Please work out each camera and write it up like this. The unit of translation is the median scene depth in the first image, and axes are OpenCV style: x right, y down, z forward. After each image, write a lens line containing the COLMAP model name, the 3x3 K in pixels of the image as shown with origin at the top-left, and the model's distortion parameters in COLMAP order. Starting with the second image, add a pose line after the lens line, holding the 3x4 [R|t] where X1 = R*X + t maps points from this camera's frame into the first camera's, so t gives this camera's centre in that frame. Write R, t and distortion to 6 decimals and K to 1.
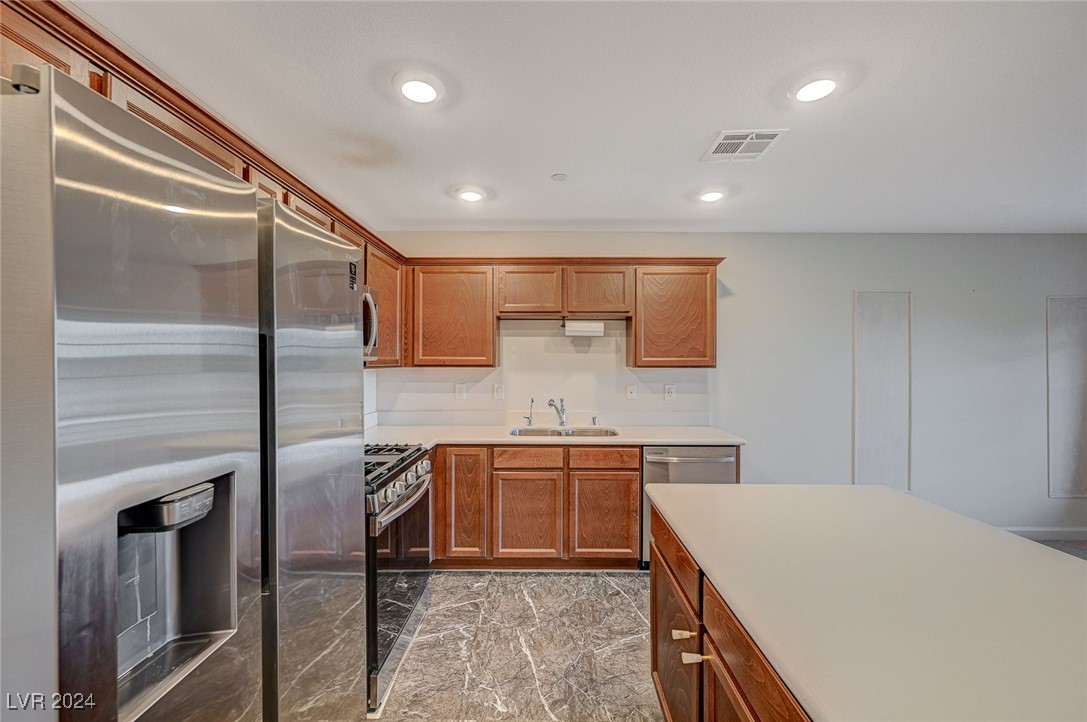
lens RADIAL K [[435.1, 0, 543.5], [0, 435.1, 361.0], [0, 0, 1]] dist [-0.000371, 0.000221]
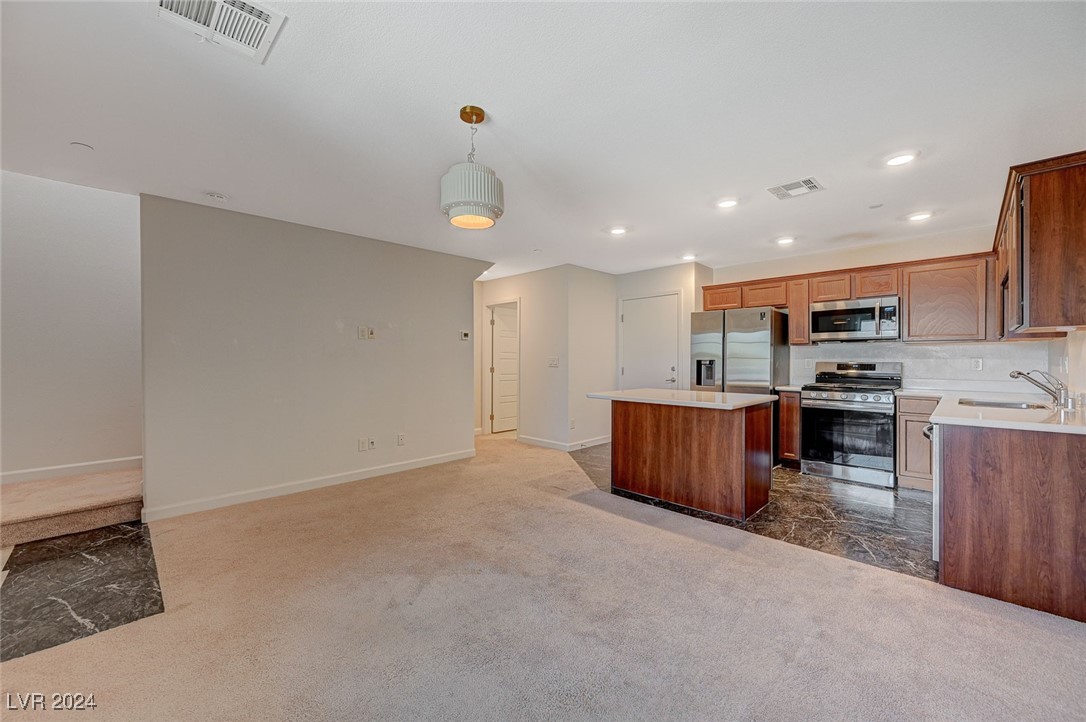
lens RADIAL K [[429.1, 0, 545.4], [0, 429.1, 361.0], [0, 0, 1]] dist [0.000892, 0.000155]
pose [[-0.699237, 0.001180, -0.714889, 1.551124], [-0.002199, 0.999990, 0.003801, 0.074789], [0.714886, 0.004230, -0.699228, 1.039836]]
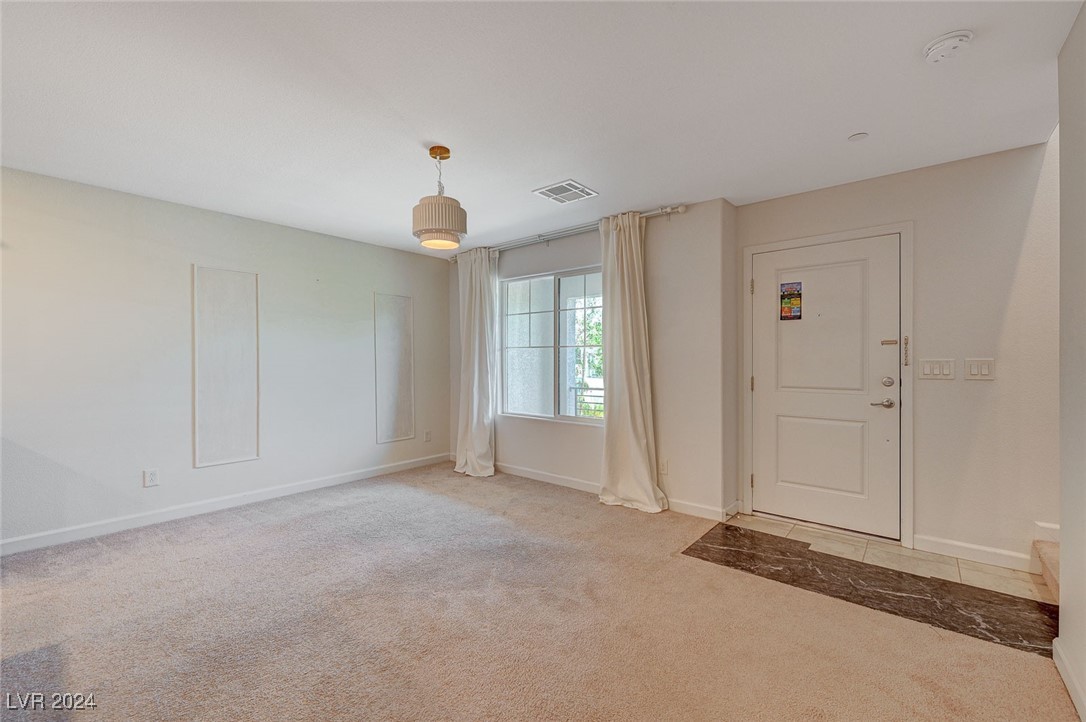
lens RADIAL K [[450.3, 0, 543.0], [0, 450.3, 361.0], [0, 0, 1]] dist [-0.001151, -0.000047]
pose [[0.639710, -0.007371, 0.768581, 0.531364], [0.005333, 0.999973, 0.005152, 0.070005], [-0.768598, 0.000803, 0.639732, -0.324989]]
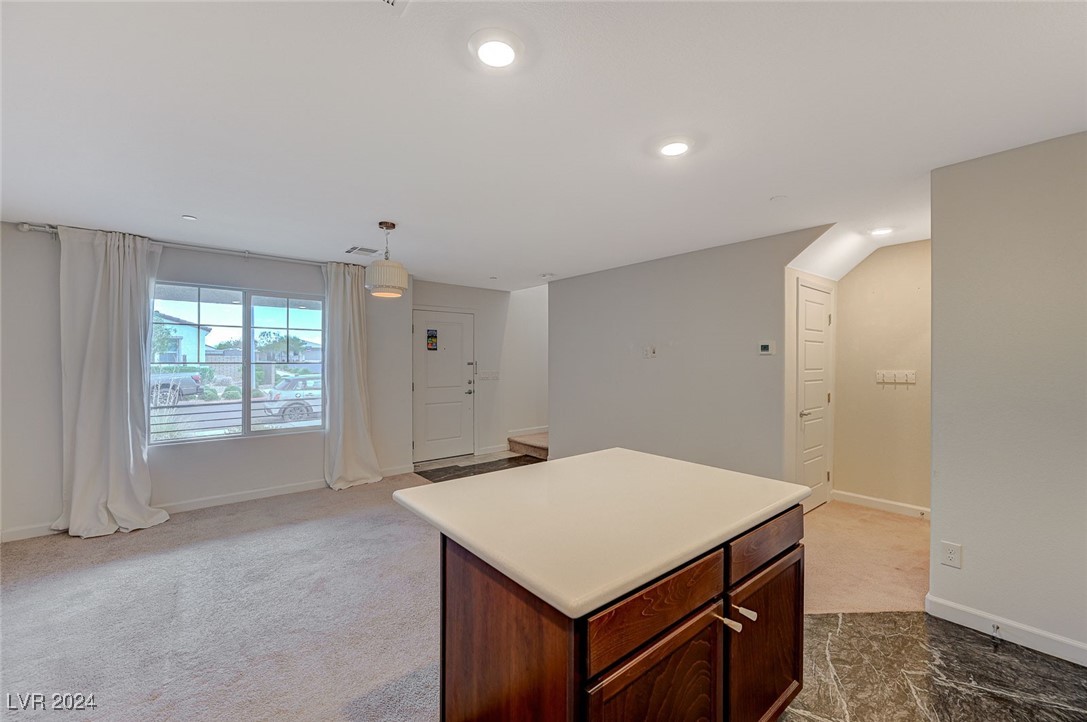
lens RADIAL K [[439.9, 0, 544.7], [0, 439.9, 355.8], [0, 0, 1]] dist [0.000649, 0.000104]
pose [[-0.645031, -0.002112, 0.764153, -0.082842], [-0.004961, 0.999987, -0.001424, -0.001195], [-0.764140, -0.004709, -0.645033, 0.869401]]
